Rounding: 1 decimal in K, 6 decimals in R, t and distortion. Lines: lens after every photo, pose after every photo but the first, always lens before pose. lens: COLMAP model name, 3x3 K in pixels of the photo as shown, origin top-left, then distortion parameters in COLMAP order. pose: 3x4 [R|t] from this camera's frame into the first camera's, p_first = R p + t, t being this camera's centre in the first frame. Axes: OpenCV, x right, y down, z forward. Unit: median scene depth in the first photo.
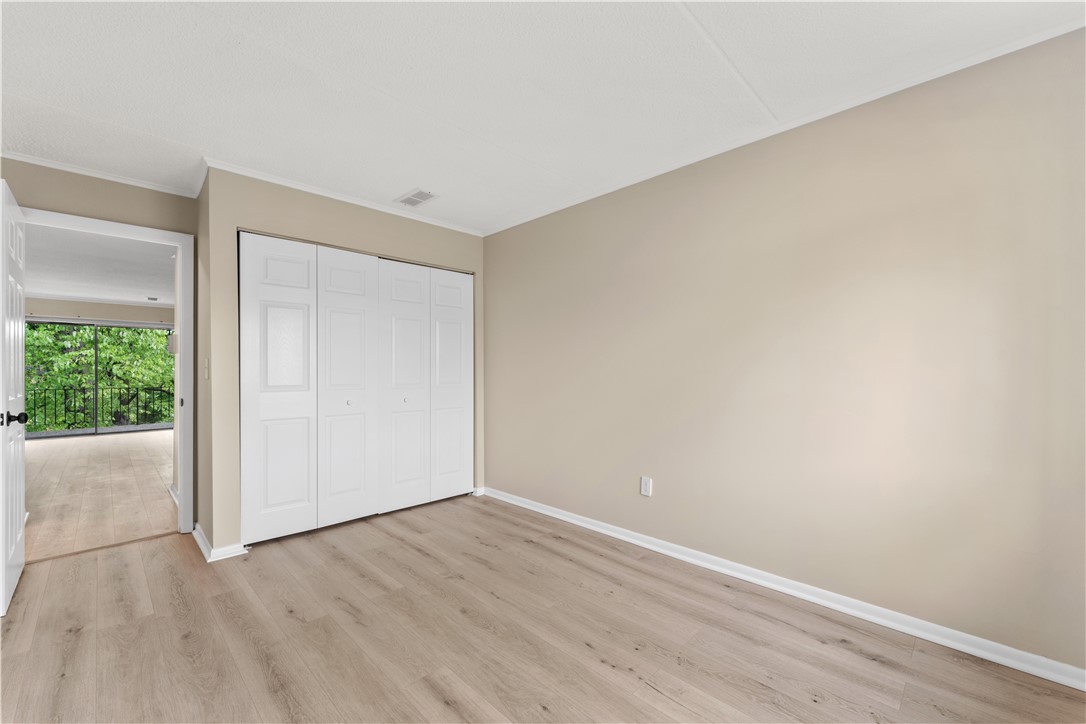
lens RADIAL K [[439.4, 0, 548.8], [0, 439.4, 353.4], [0, 0, 1]] dist [0.005457, -0.001598]
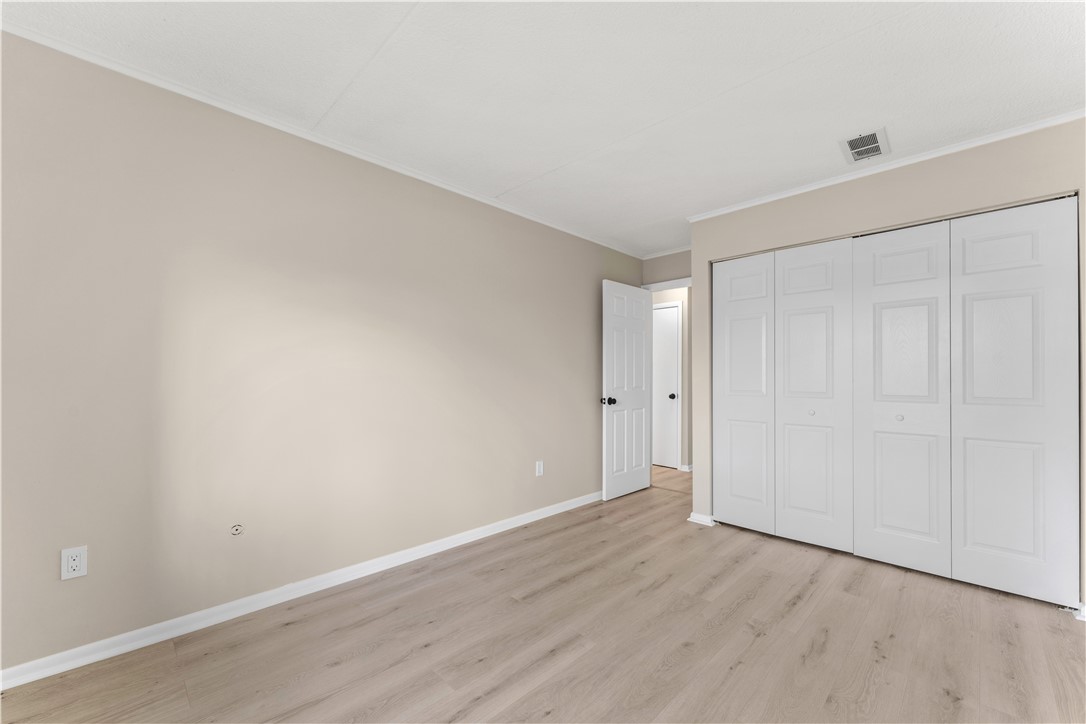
lens RADIAL K [[439.4, 0, 538.8], [0, 439.4, 361.3], [0, 0, 1]] dist [0.005457, -0.001598]
pose [[-0.015050, -0.034729, -0.999283, 0.586589], [0.036546, 0.998710, -0.035260, 0.023076], [0.999219, -0.037050, -0.013761, 0.587361]]
